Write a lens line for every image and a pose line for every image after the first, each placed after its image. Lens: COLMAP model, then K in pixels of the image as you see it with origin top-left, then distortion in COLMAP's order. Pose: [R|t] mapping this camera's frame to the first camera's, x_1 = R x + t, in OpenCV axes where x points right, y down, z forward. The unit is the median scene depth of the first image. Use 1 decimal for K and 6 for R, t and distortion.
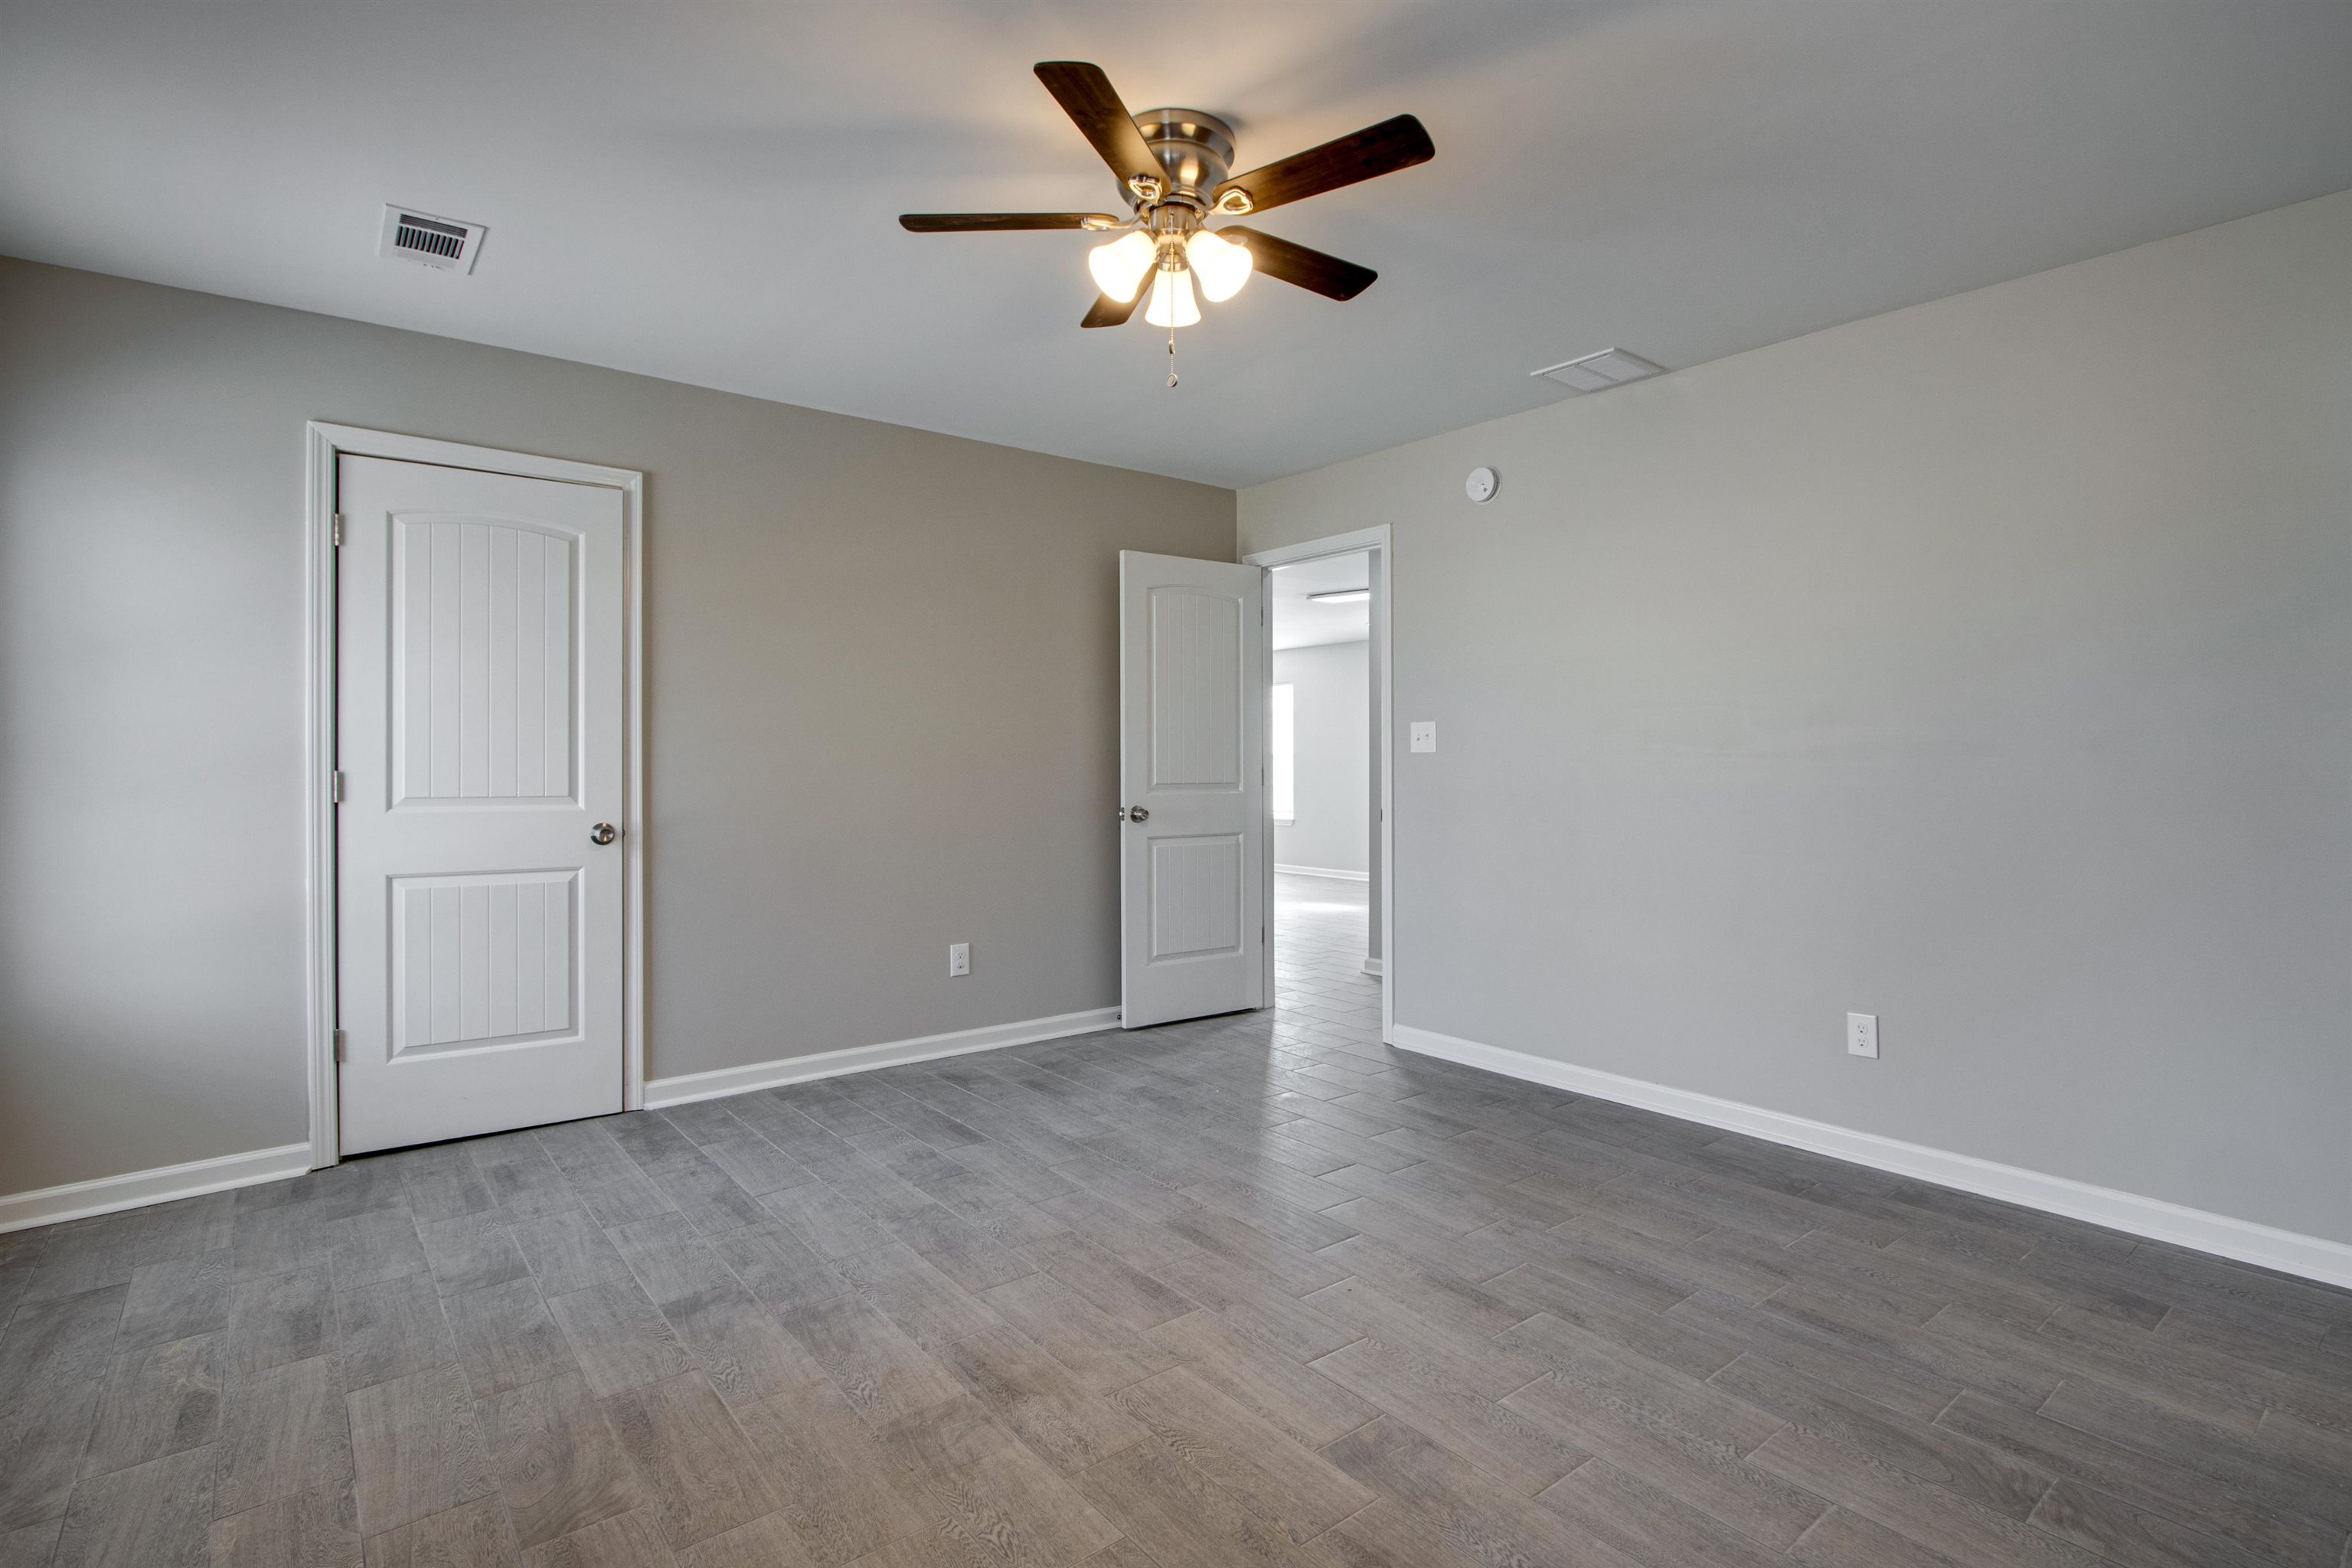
lens RADIAL K [[1152.0, 0, 1171.4], [0, 1152.0, 778.3], [0, 0, 1]] dist [-0.000893, 0.000059]
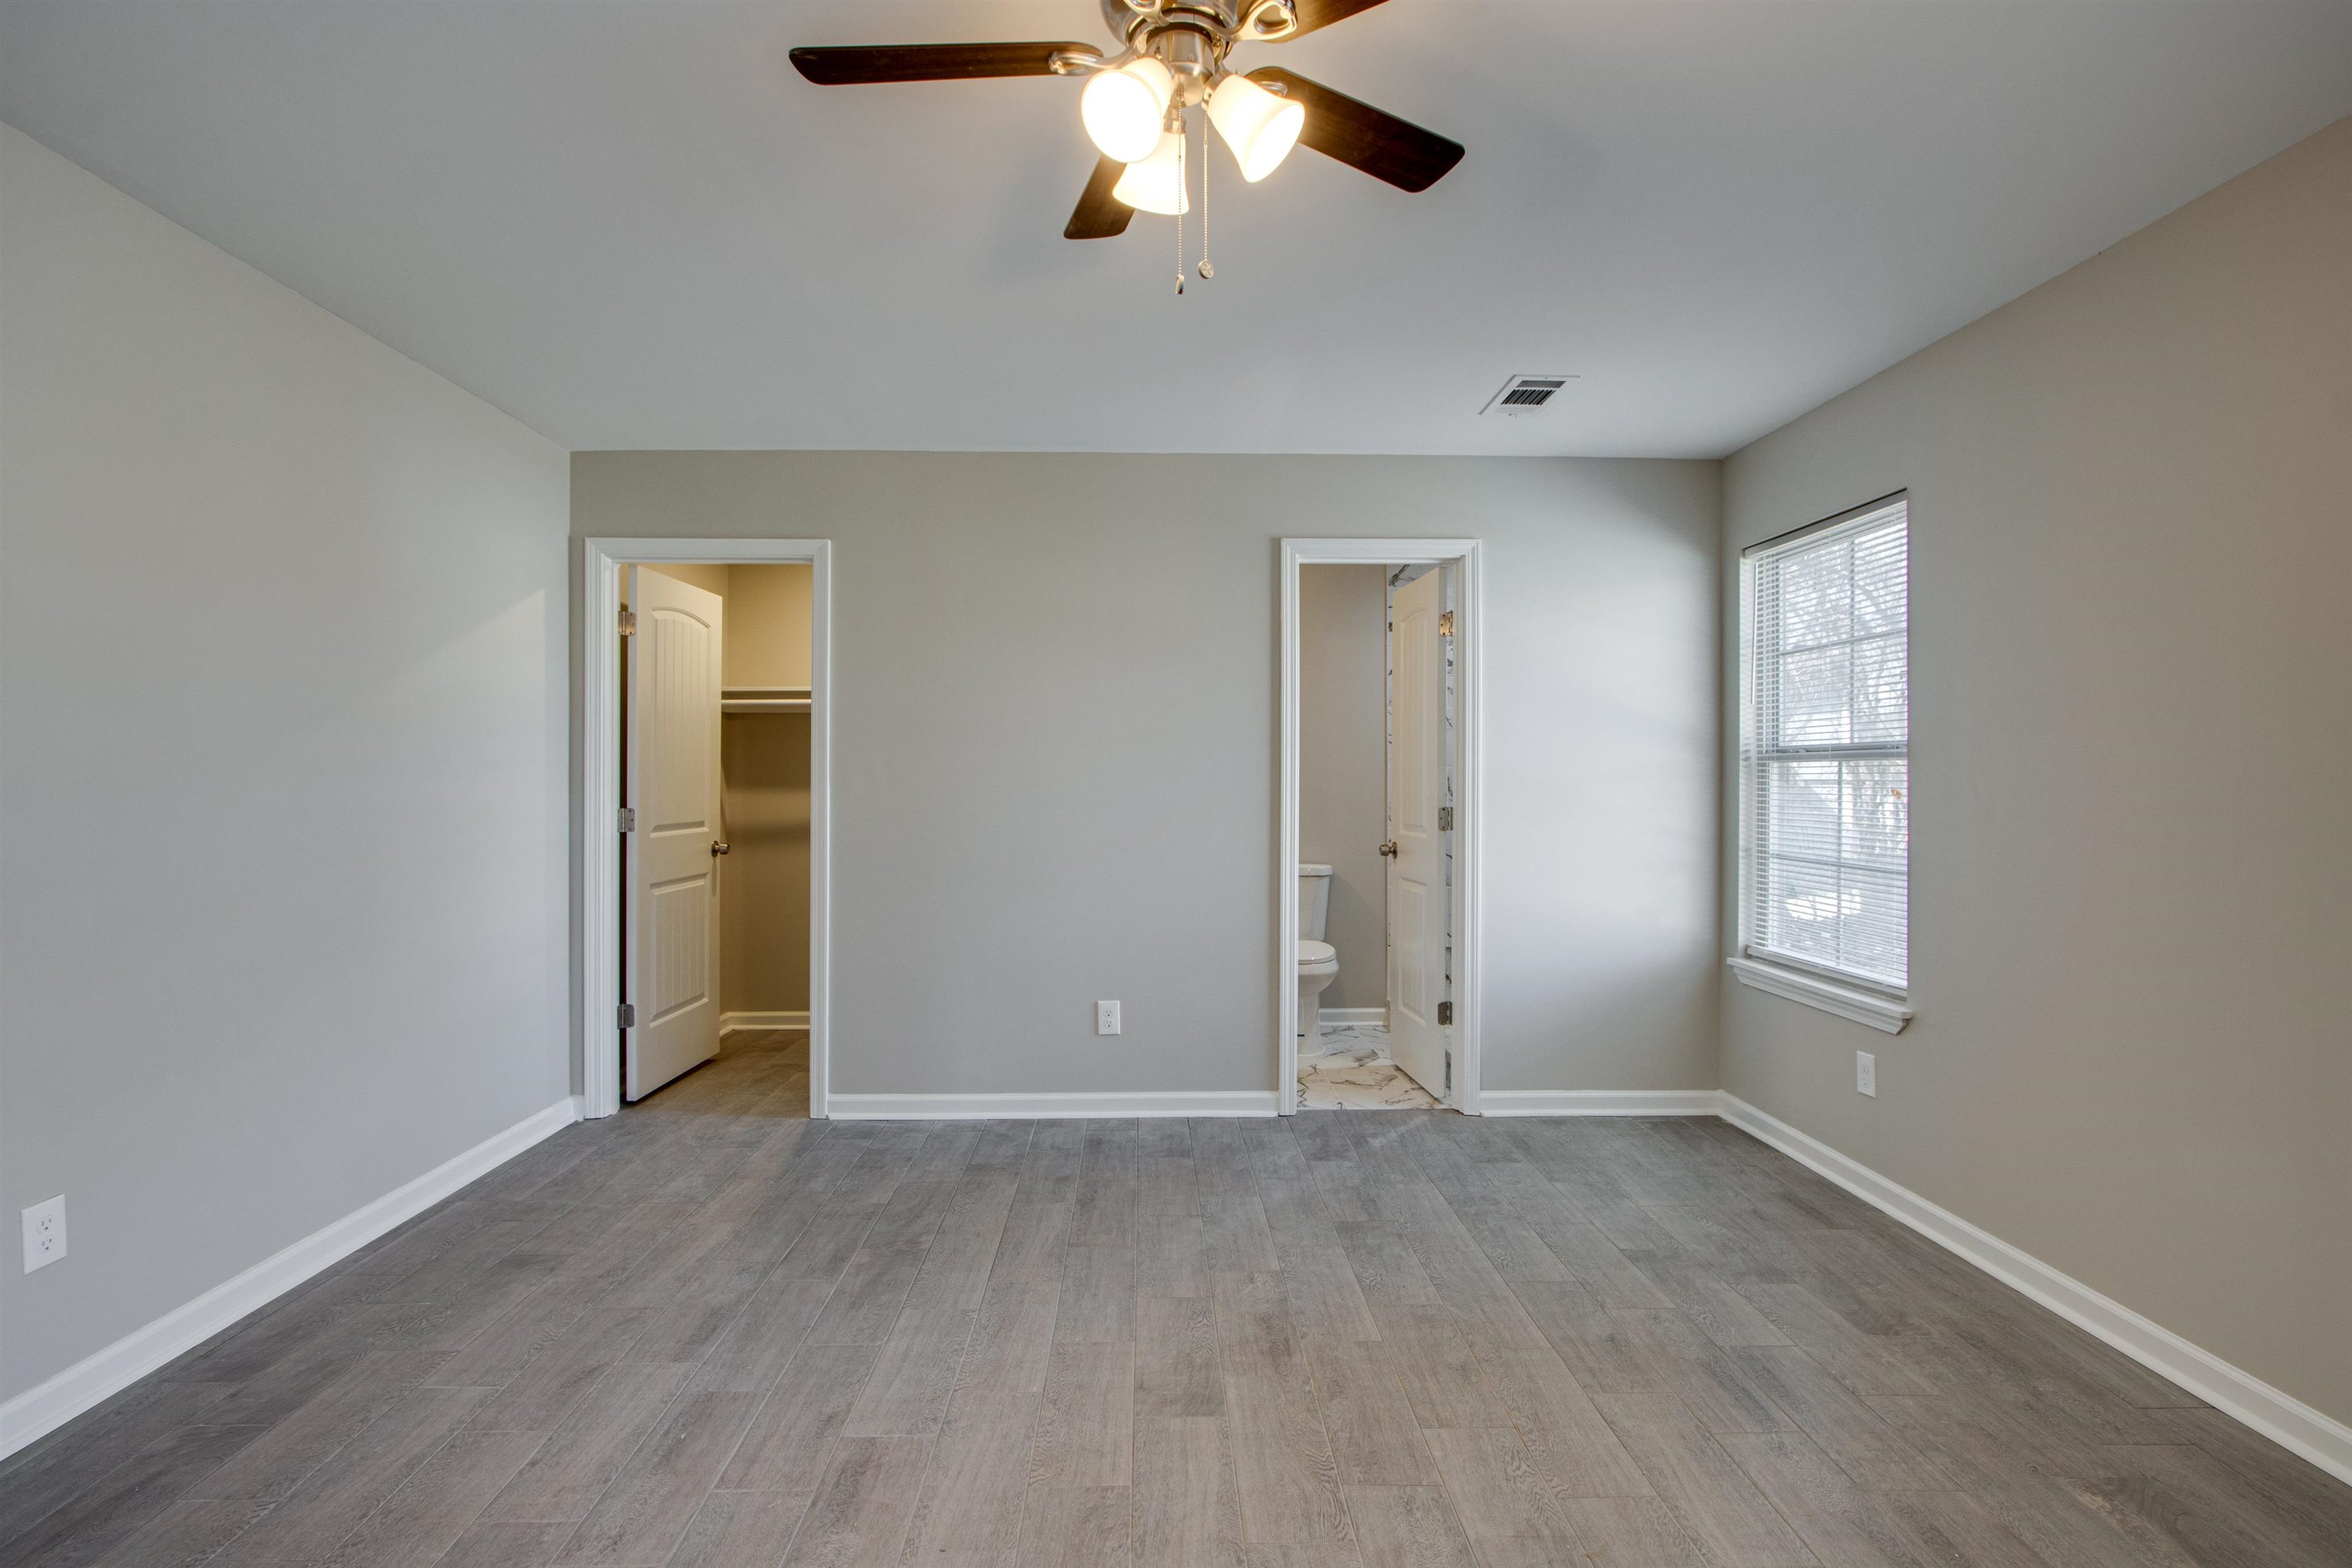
lens RADIAL K [[1152.0, 0, 1165.9], [0, 1152.0, 775.2], [0, 0, 1]] dist [-0.000893, 0.000059]
pose [[-0.801589, -0.001708, 0.597873, -0.474474], [0.006358, 0.999915, 0.011380, -0.062870], [-0.597841, 0.012923, -0.801510, 1.809139]]
